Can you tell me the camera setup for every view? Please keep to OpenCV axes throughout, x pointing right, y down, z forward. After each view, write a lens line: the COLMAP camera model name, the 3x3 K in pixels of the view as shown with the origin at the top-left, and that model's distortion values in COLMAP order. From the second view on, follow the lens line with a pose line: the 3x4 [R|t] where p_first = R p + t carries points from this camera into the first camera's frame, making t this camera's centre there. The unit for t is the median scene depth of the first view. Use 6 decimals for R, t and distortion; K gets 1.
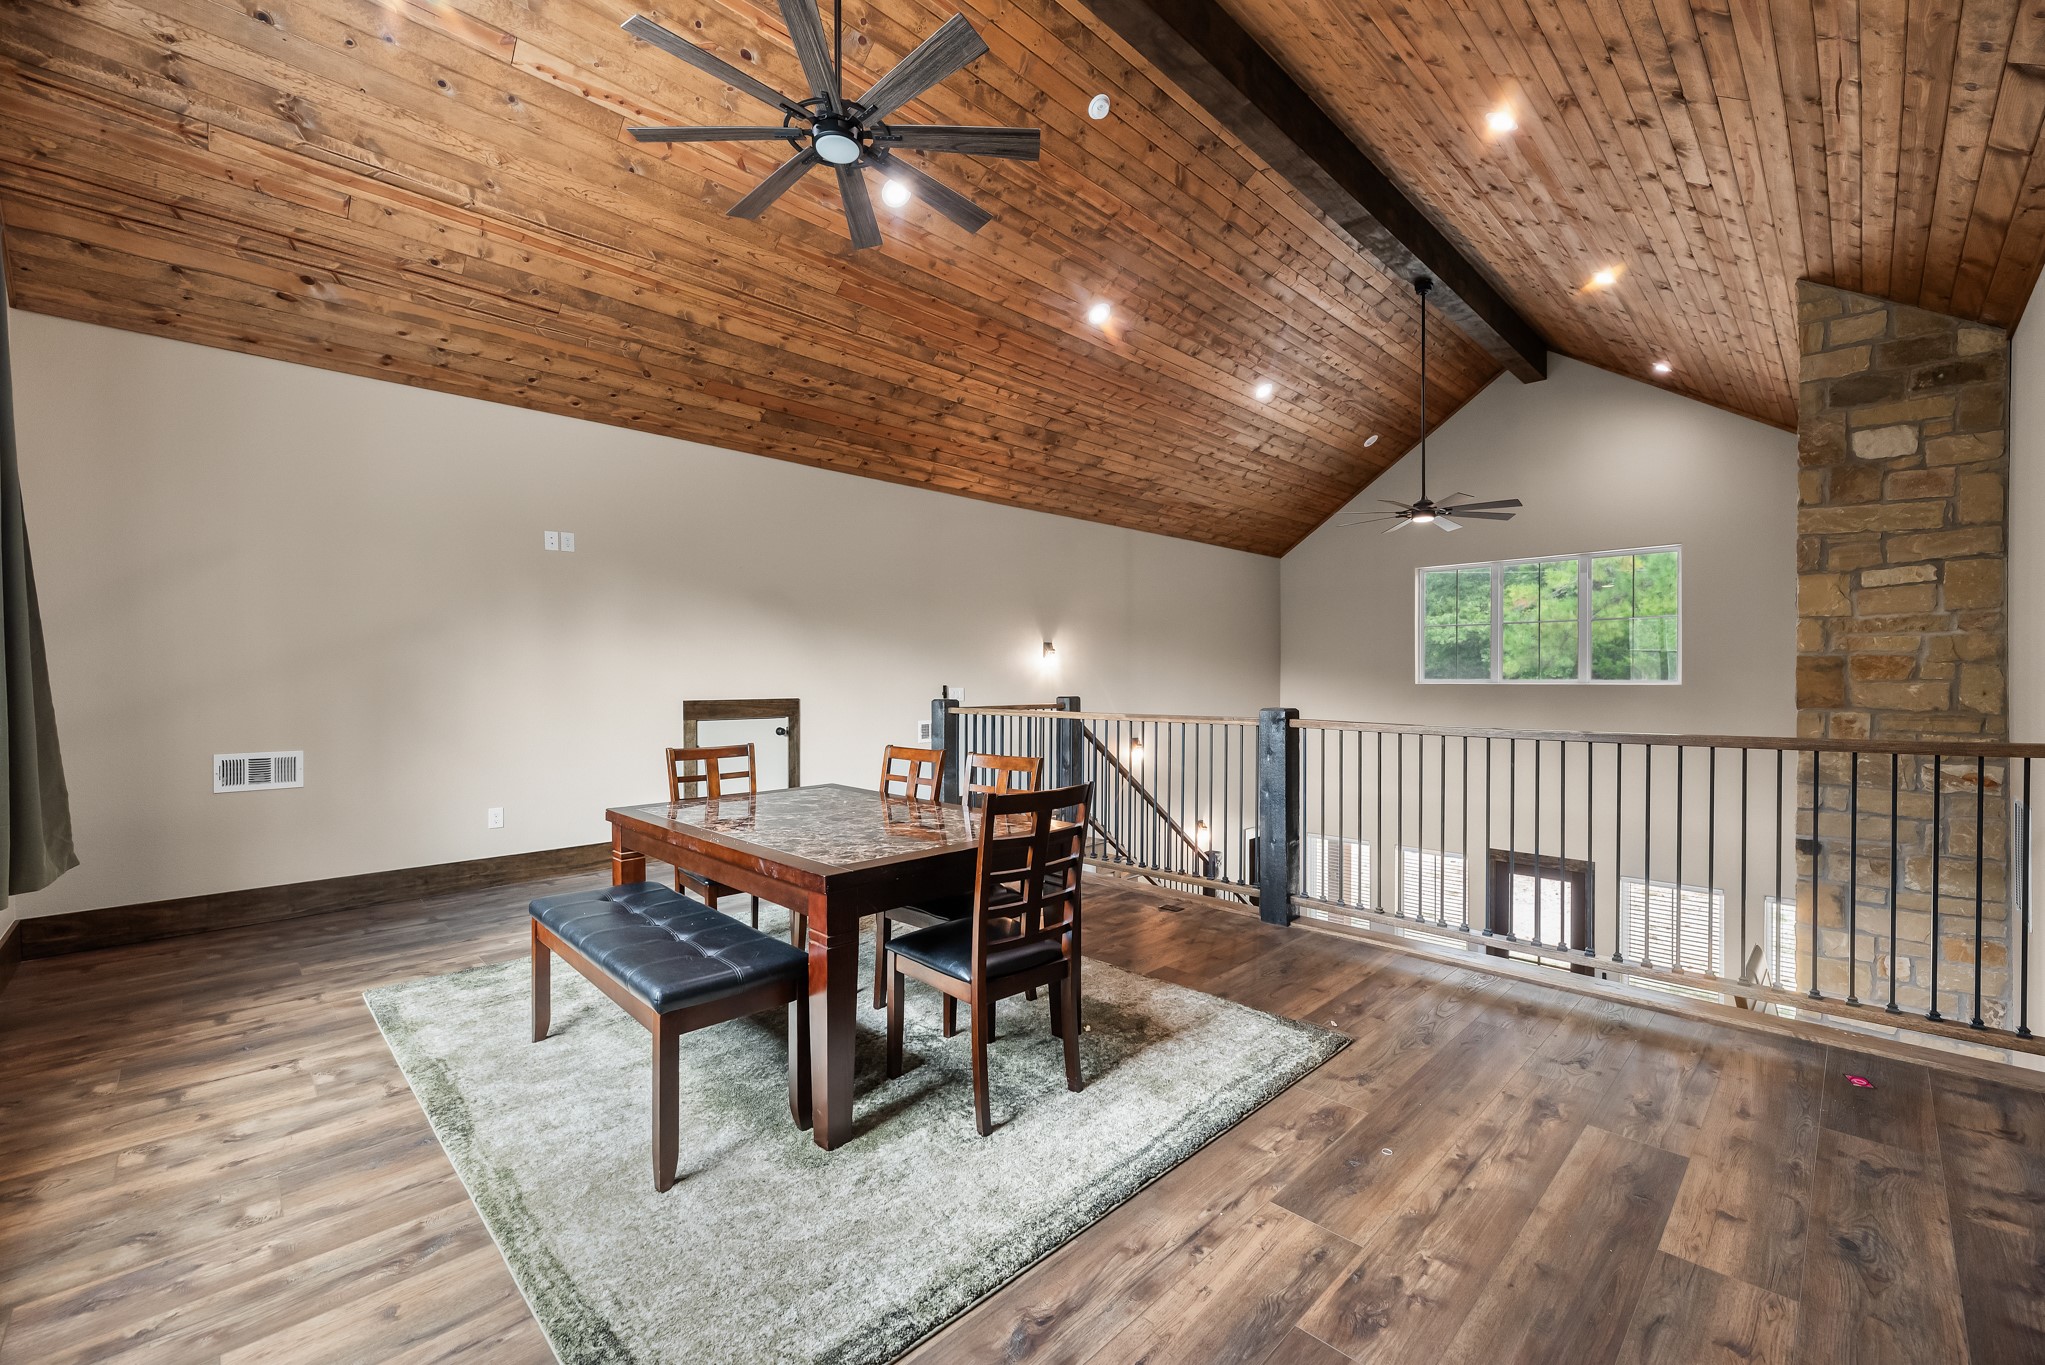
lens RADIAL K [[836.0, 0, 1028.7], [0, 836.0, 700.5], [0, 0, 1]] dist [-0.003540, -0.000441]
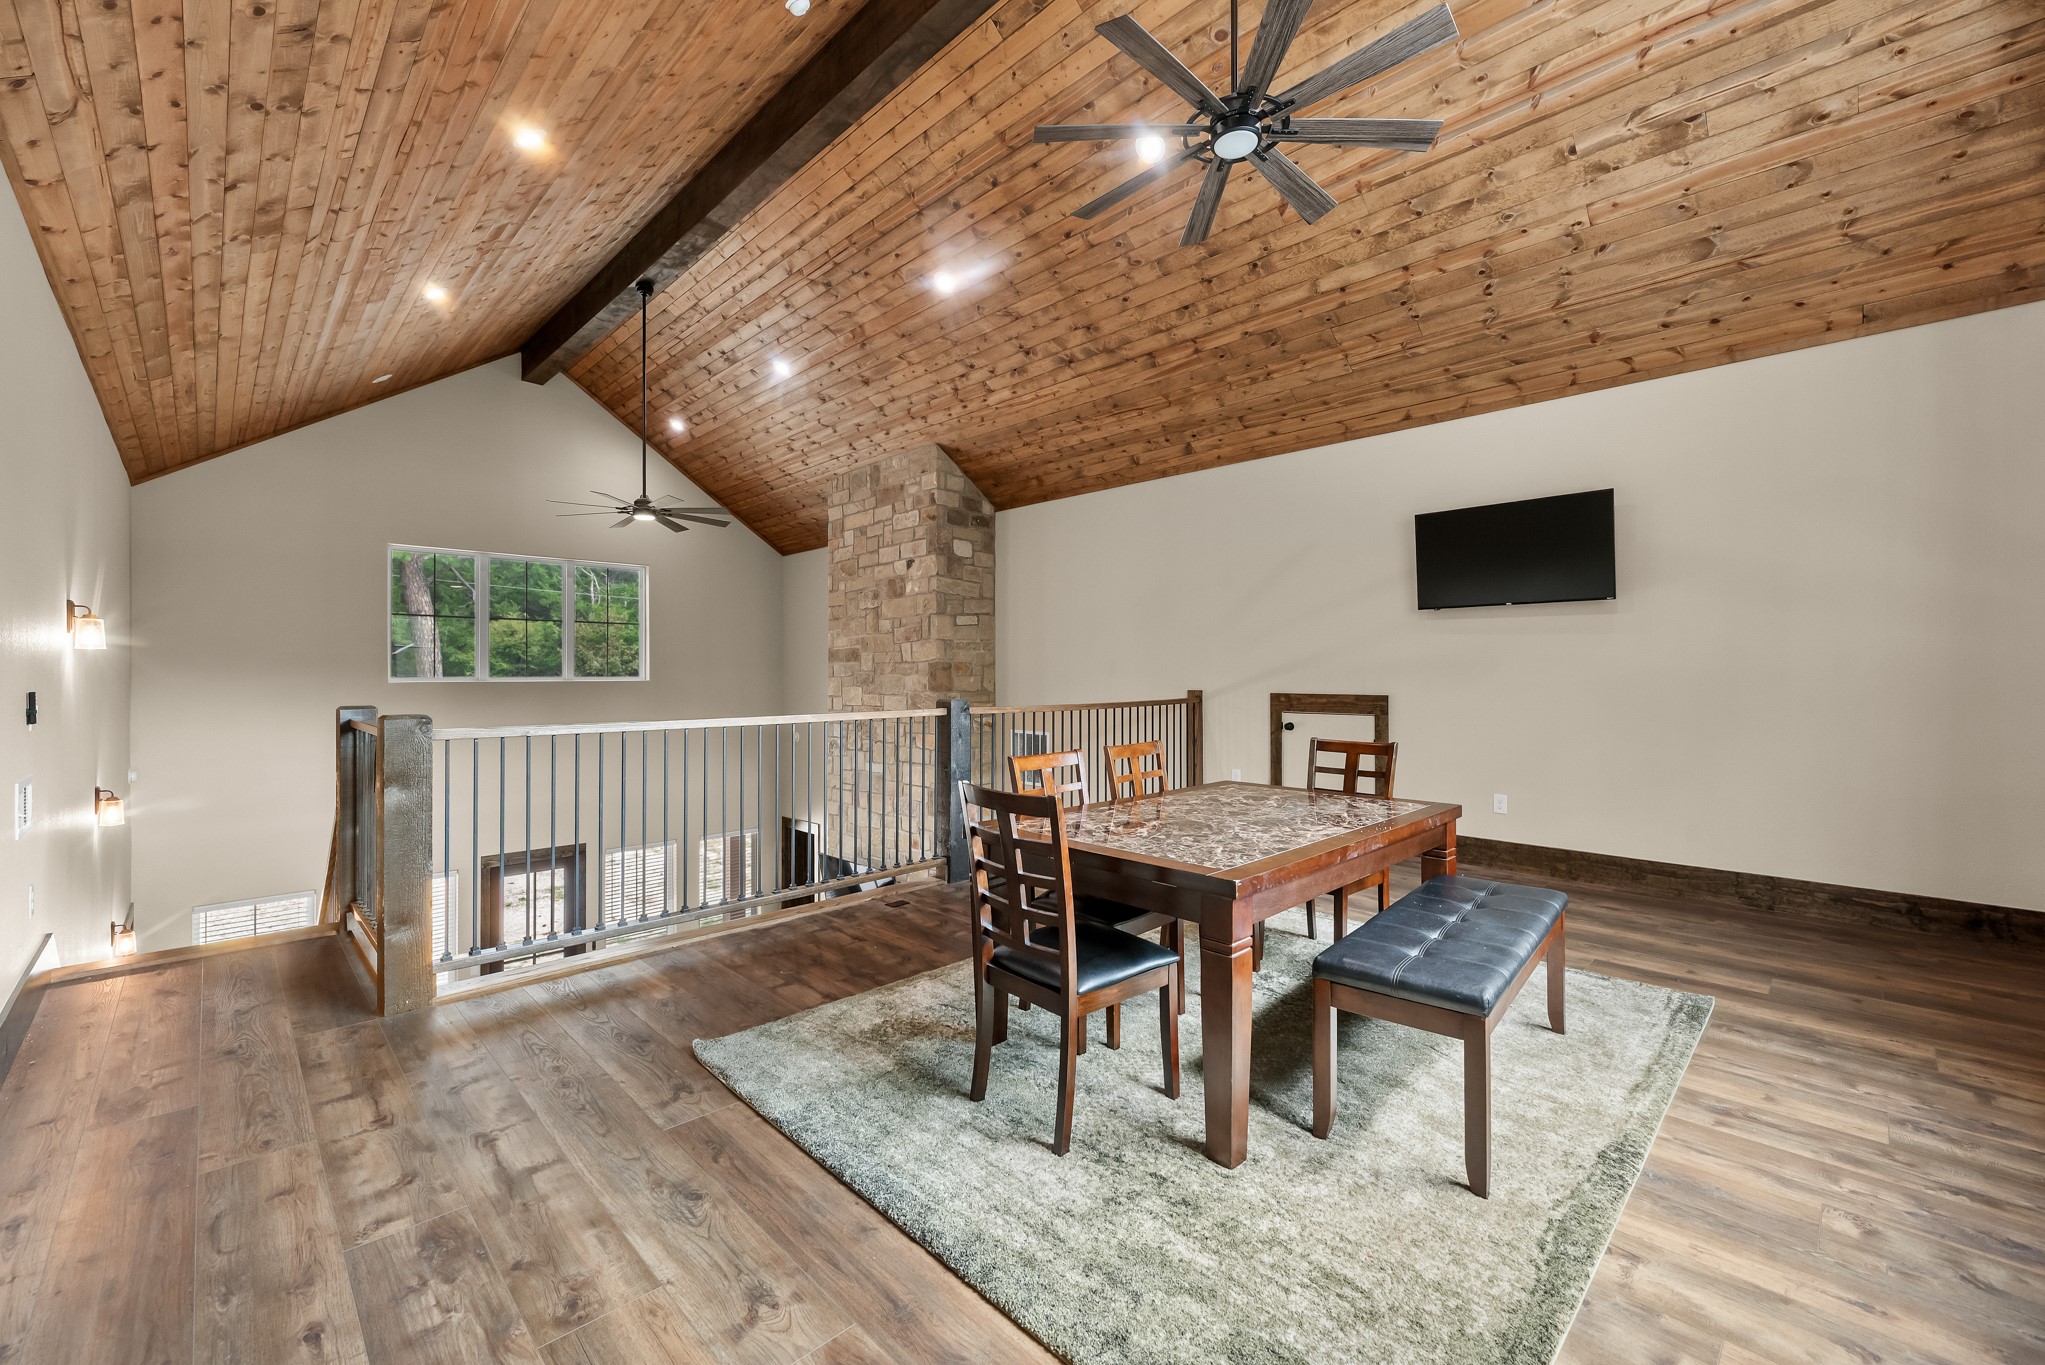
lens RADIAL K [[836.0, 0, 1026.7], [0, 836.0, 662.4], [0, 0, 1]] dist [-0.003540, -0.000441]
pose [[0.007991, 0.017020, 0.999823, -0.527128], [0.027123, 0.999484, -0.017231, -0.011169], [-0.999600, 0.027256, 0.007526, 0.531812]]
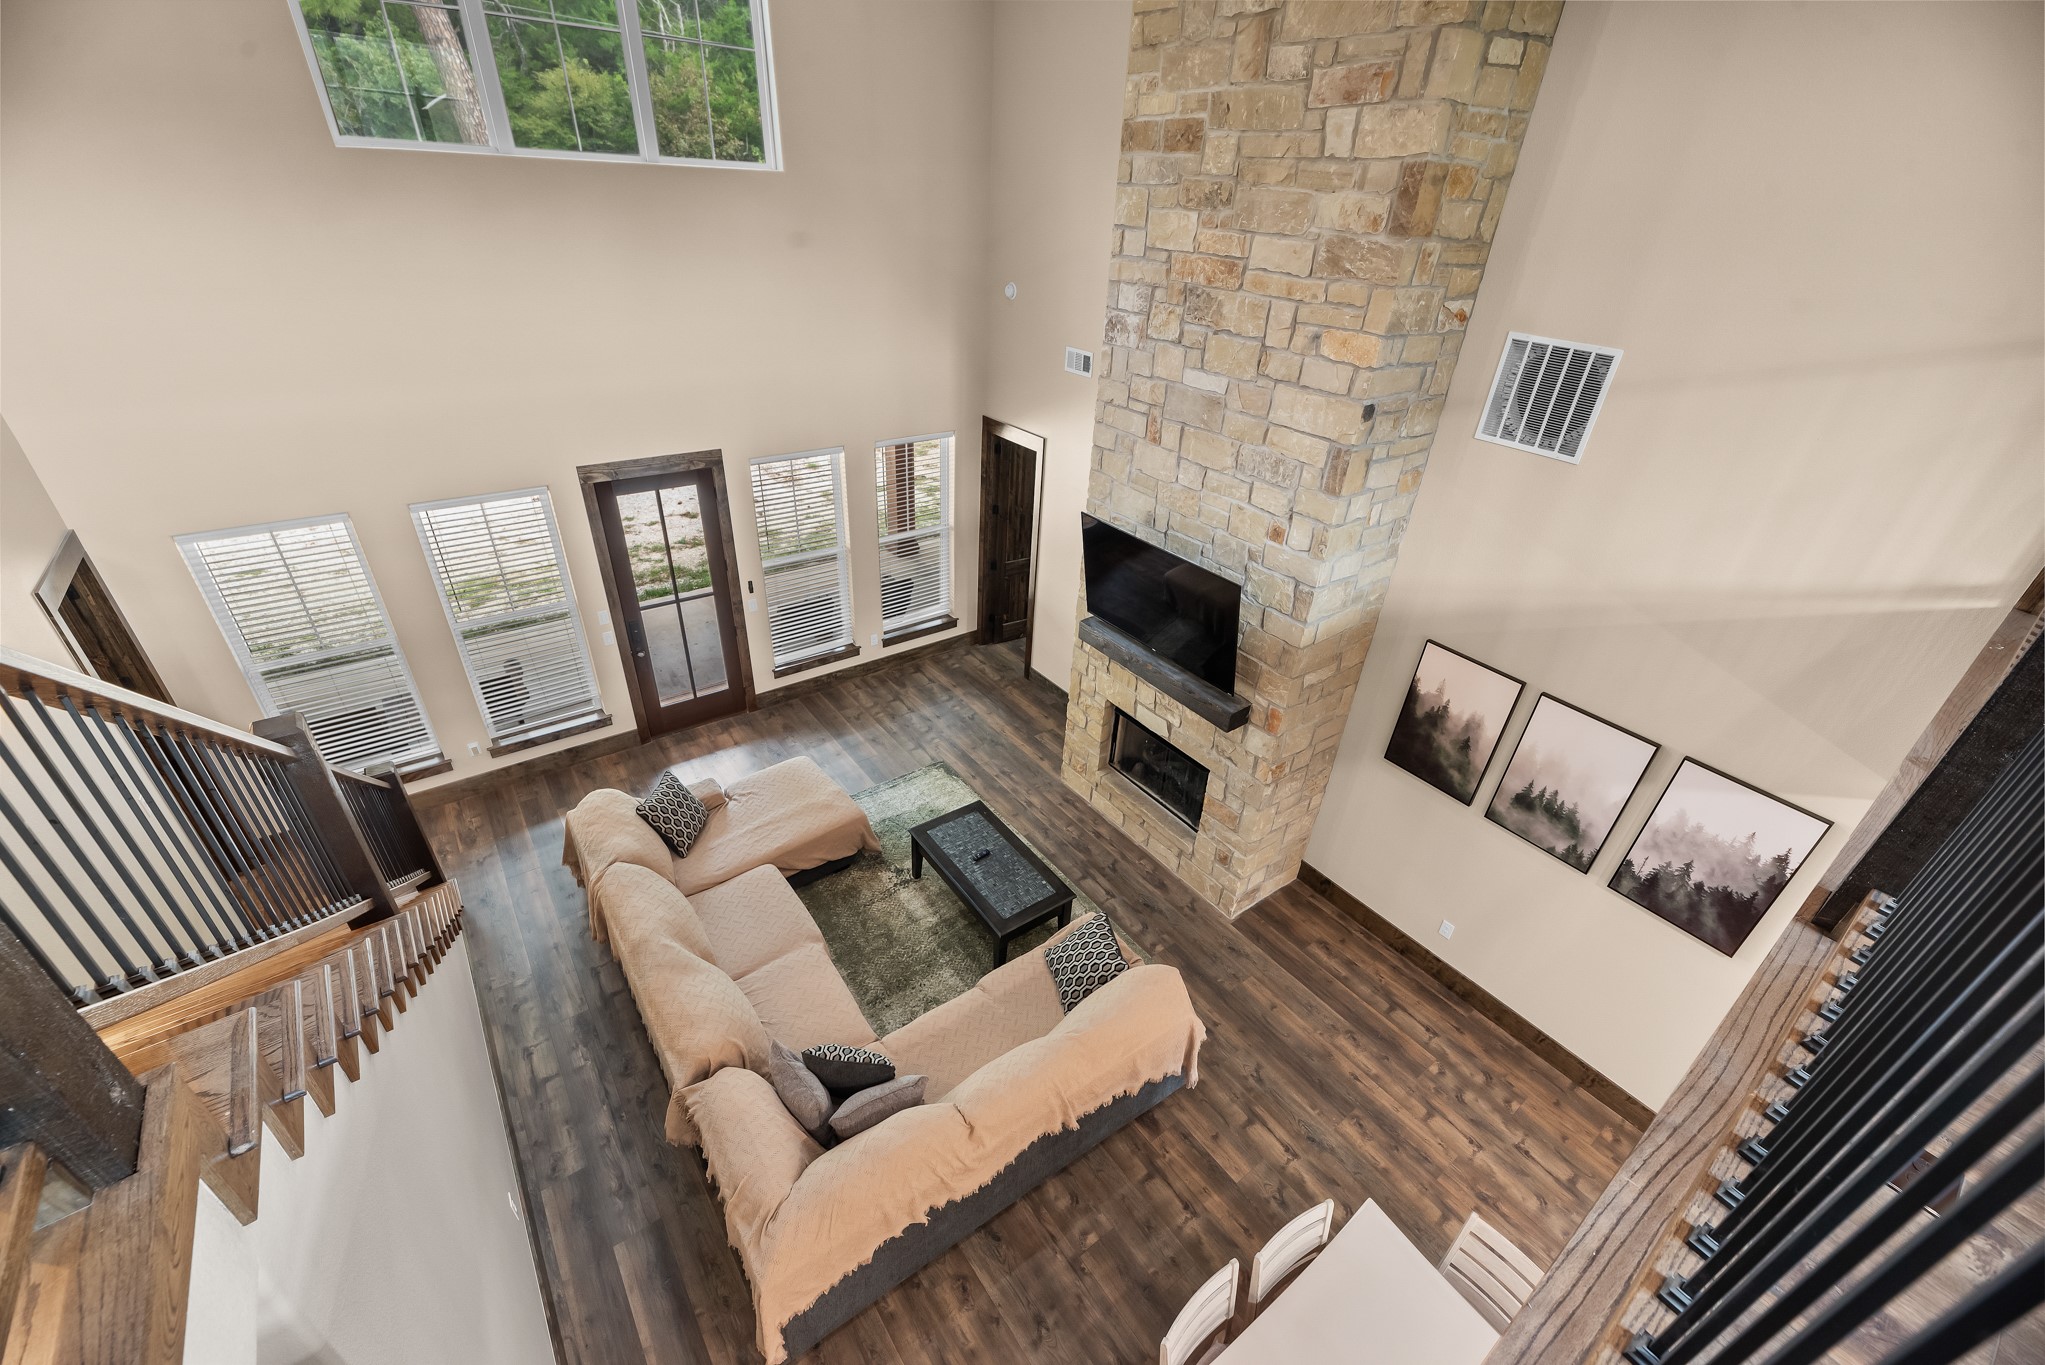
lens RADIAL K [[836.0, 0, 1019.2], [0, 836.0, 689.5], [0, 0, 1]] dist [-0.003540, -0.000441]
pose [[0.154705, -0.506472, 0.848264, -0.015557], [-0.023625, 0.856459, 0.515674, -0.015545], [-0.987678, -0.099818, 0.120533, 0.814498]]
